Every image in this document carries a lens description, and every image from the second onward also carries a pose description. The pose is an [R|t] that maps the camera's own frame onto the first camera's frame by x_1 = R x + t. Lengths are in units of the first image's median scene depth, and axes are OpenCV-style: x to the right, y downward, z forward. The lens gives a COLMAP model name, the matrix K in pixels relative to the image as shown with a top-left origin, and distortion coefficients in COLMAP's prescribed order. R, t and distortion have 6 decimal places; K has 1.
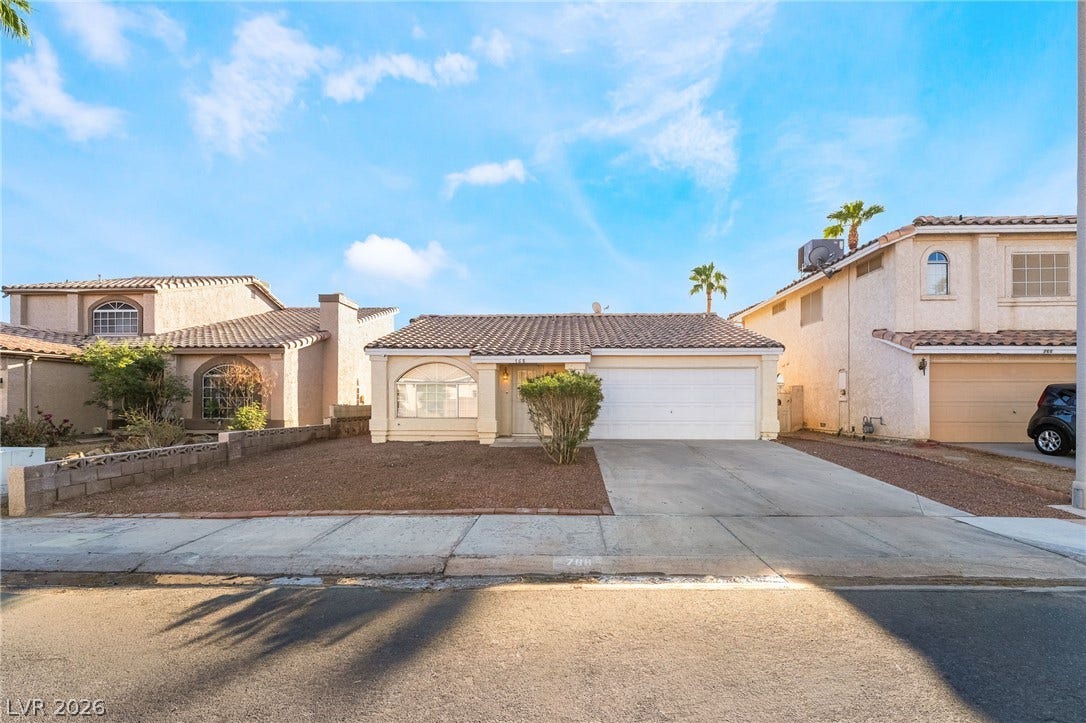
lens RADIAL K [[420.9, 0, 604.8], [0, 420.9, 406.5], [0, 0, 1]] dist [-0.000801, -0.000070]
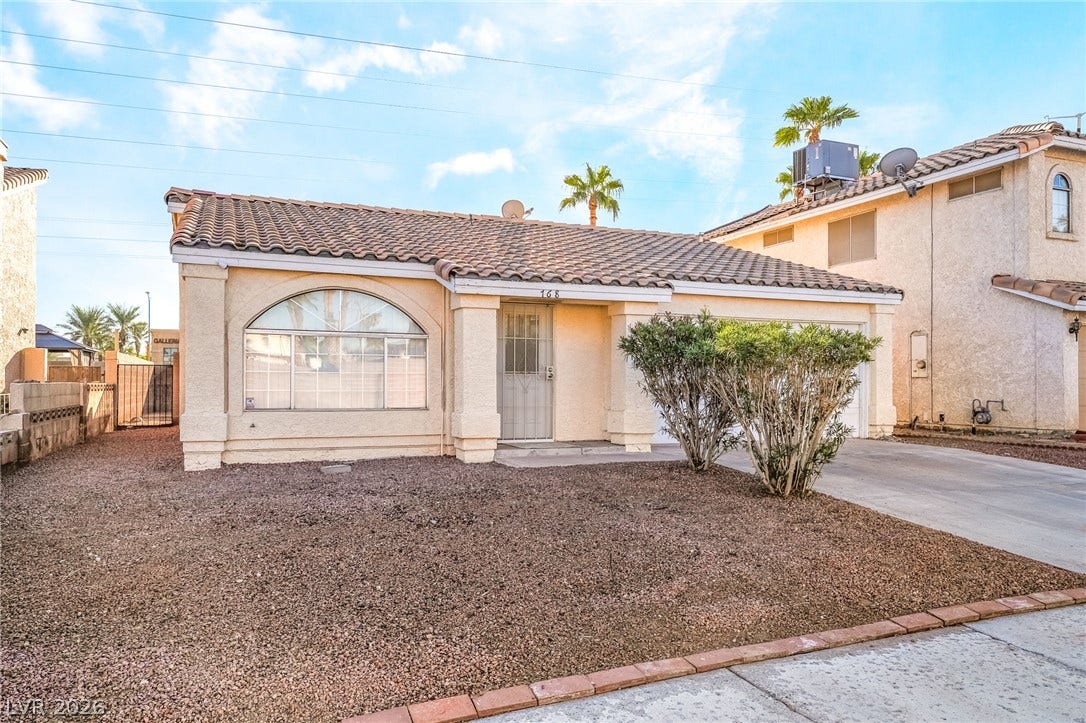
lens RADIAL K [[674.1, 0, 612.6], [0, 674.1, 380.4], [0, 0, 1]] dist [0.002084, 0.000675]
pose [[0.931430, 0.002254, 0.363913, -0.369892], [0.001816, 0.999940, -0.010842, 0.003417], [-0.363916, 0.010760, 0.931370, 0.196630]]
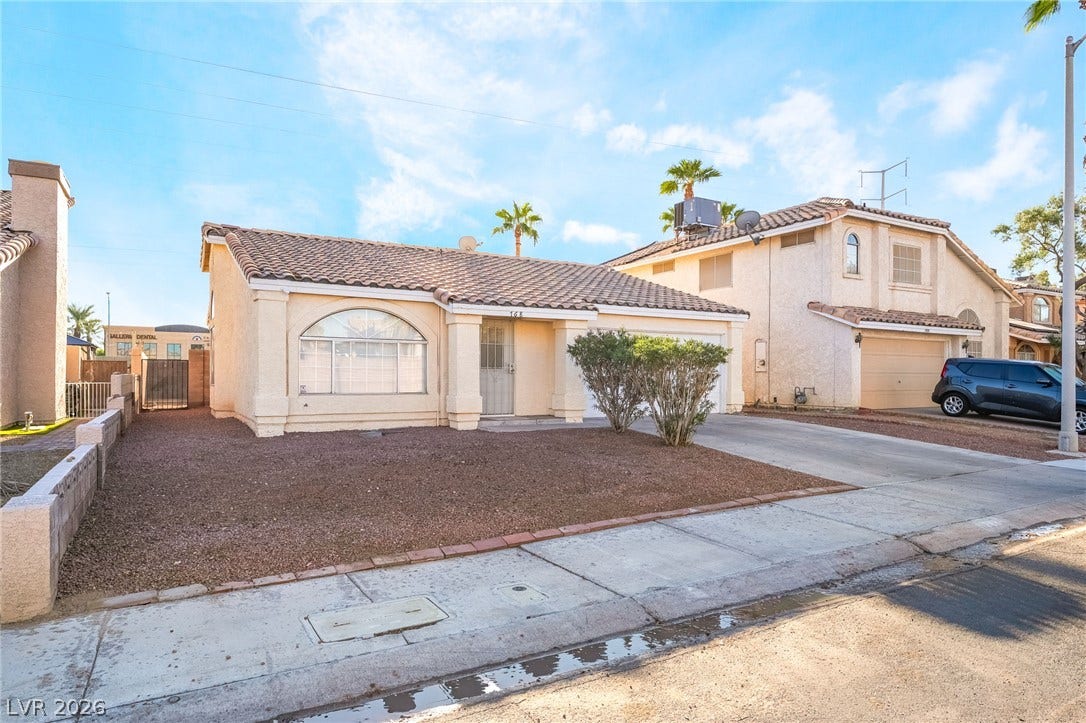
lens RADIAL K [[545.3, 0, 597.7], [0, 545.3, 381.6], [0, 0, 1]] dist [-0.000443, -0.000378]
pose [[0.876998, -0.003200, 0.480483, -0.464946], [0.000693, 0.999985, 0.005396, 0.003650], [-0.480494, -0.004400, 0.876987, 0.086795]]
